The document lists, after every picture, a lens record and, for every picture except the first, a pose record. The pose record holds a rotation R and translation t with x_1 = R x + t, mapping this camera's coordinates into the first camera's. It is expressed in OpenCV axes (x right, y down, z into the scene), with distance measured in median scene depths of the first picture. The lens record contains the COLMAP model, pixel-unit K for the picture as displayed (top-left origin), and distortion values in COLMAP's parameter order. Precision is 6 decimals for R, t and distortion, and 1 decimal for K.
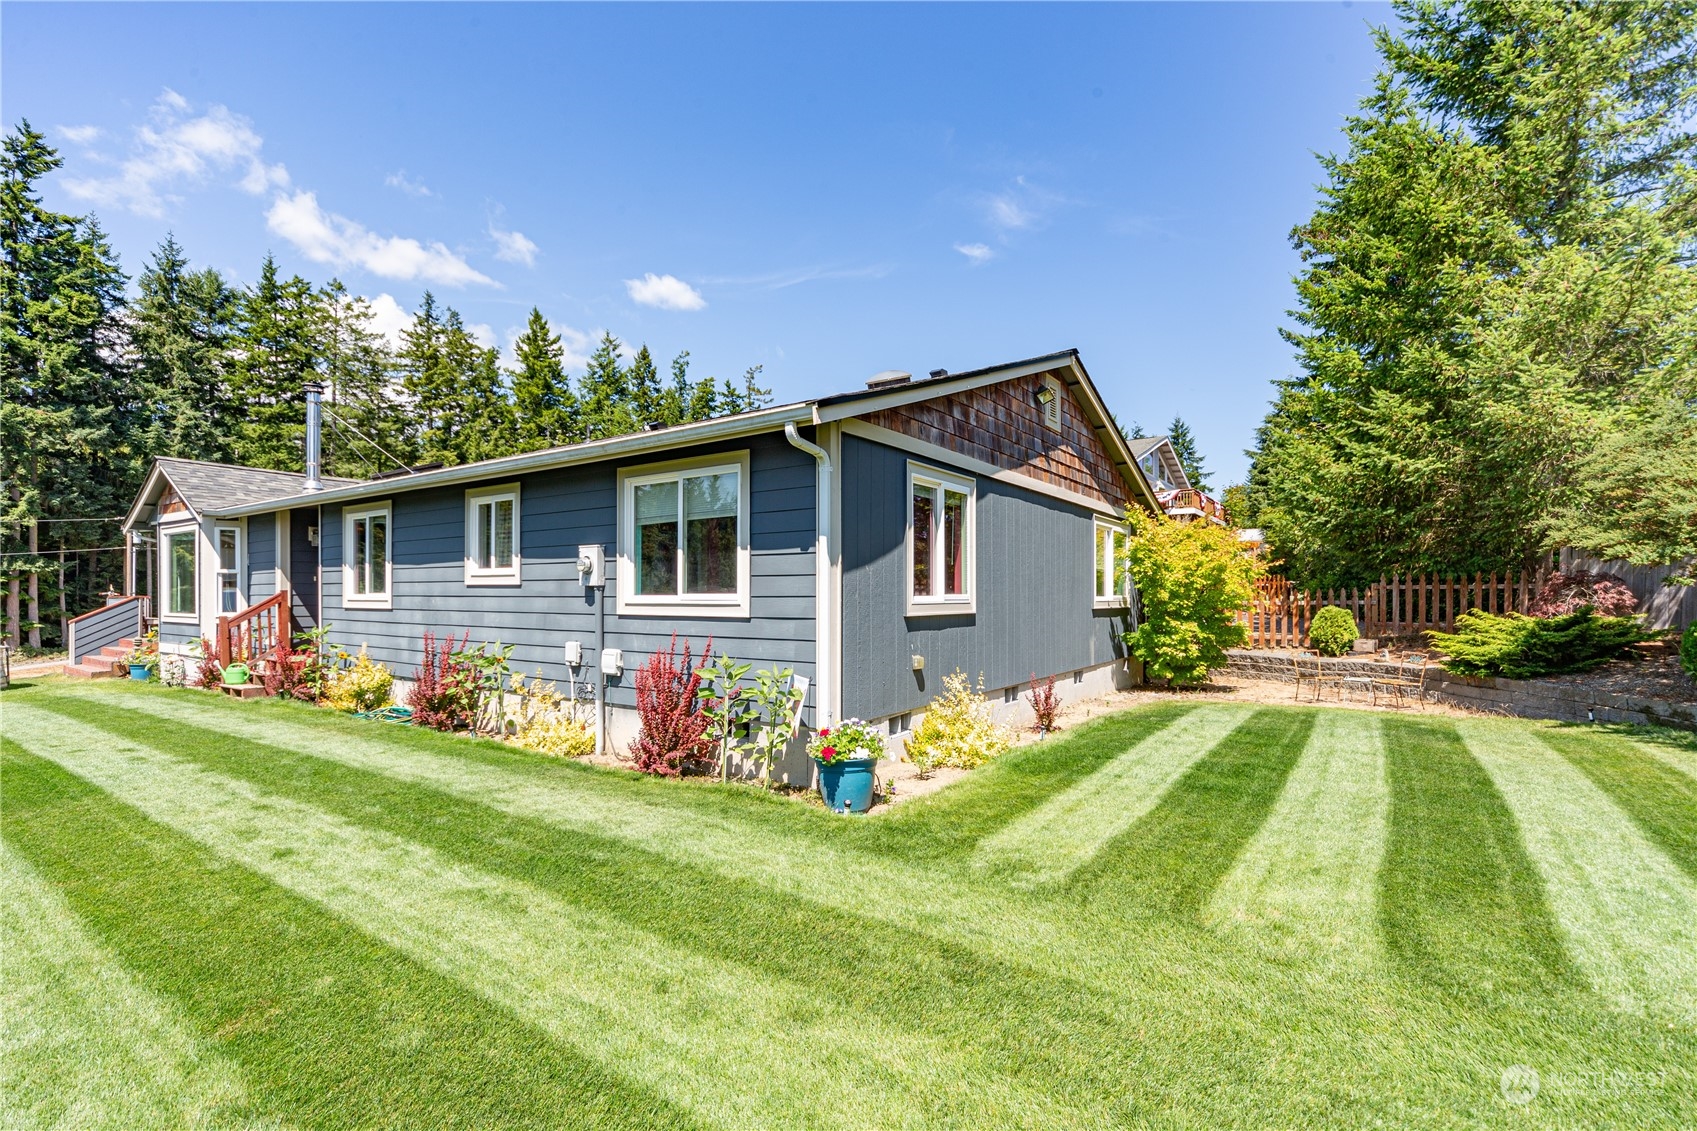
lens RADIAL K [[791.5, 0, 833.5], [0, 791.5, 597.1], [0, 0, 1]] dist [0.001067, 0.000162]
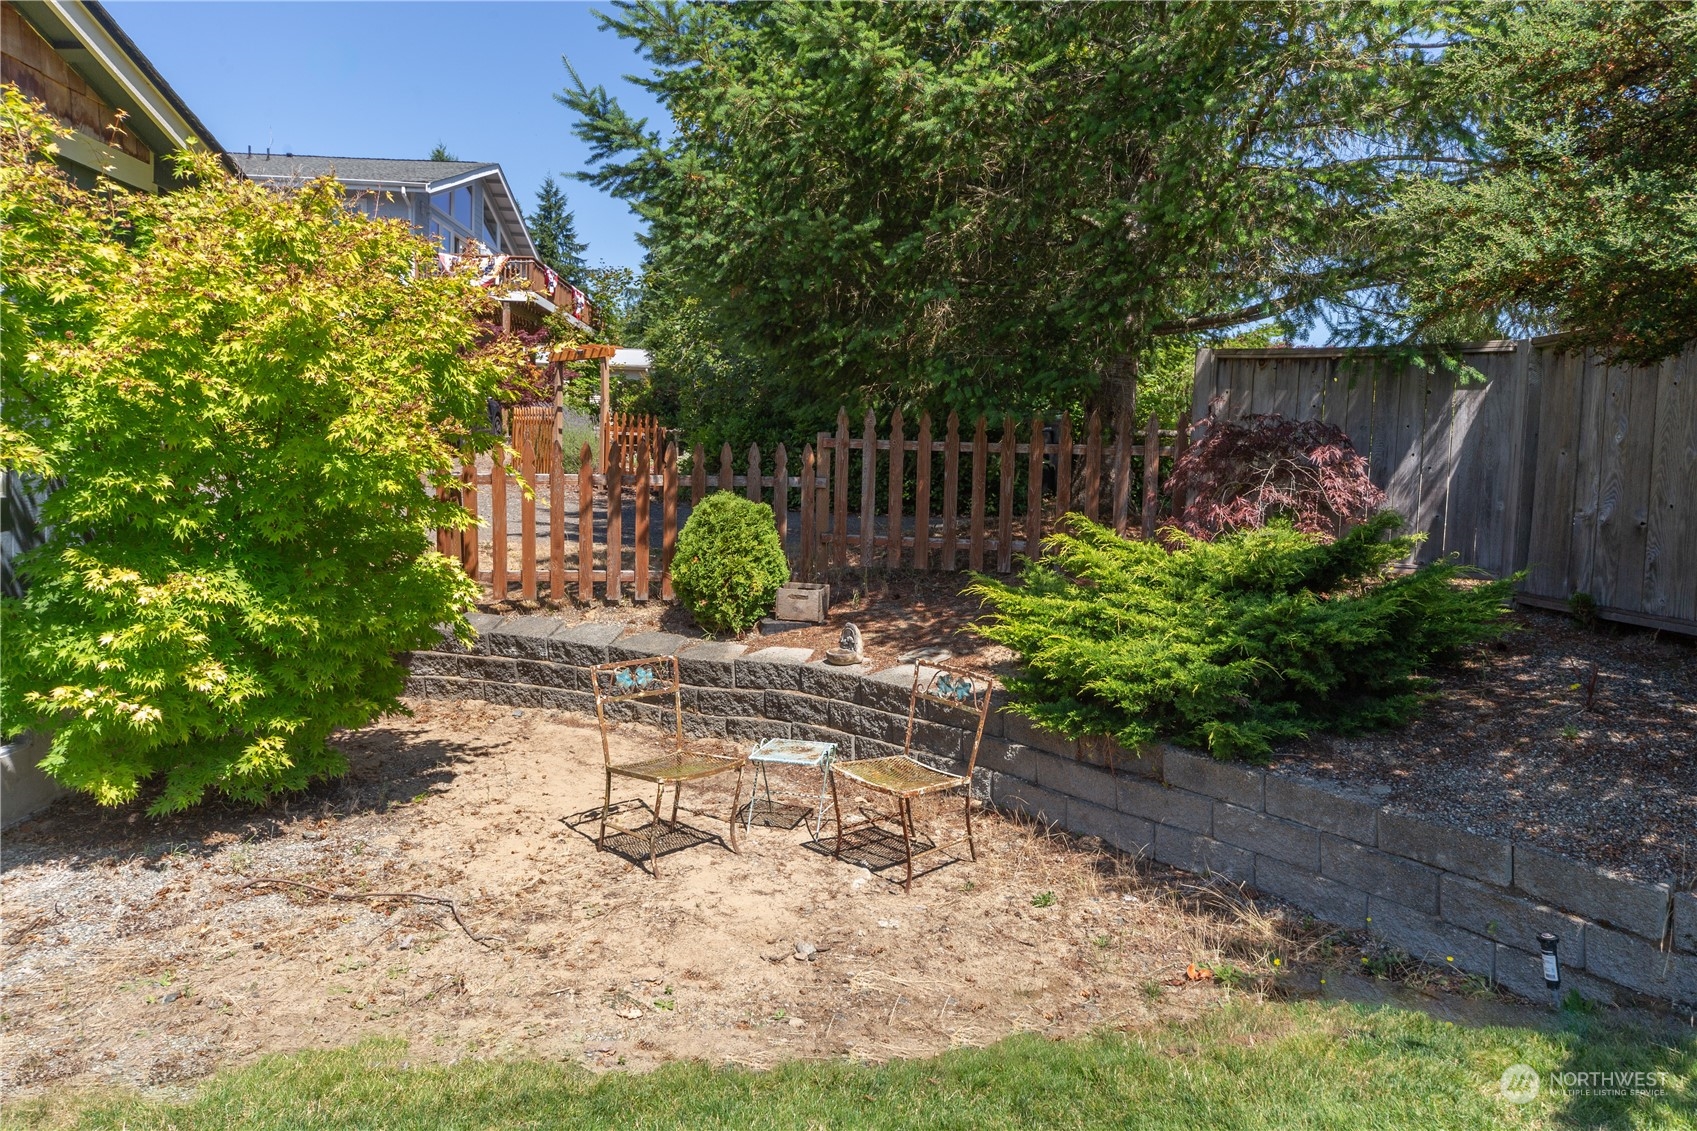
lens RADIAL K [[1118.1, 0, 848.5], [0, 1118.1, 565.5], [0, 0, 1]] dist [0.004632, 0.001070]
pose [[0.793590, -0.037175, 0.607316, 0.371671], [-0.026380, 0.995091, 0.095382, -0.005411], [-0.607881, -0.091715, 0.788714, 0.575213]]
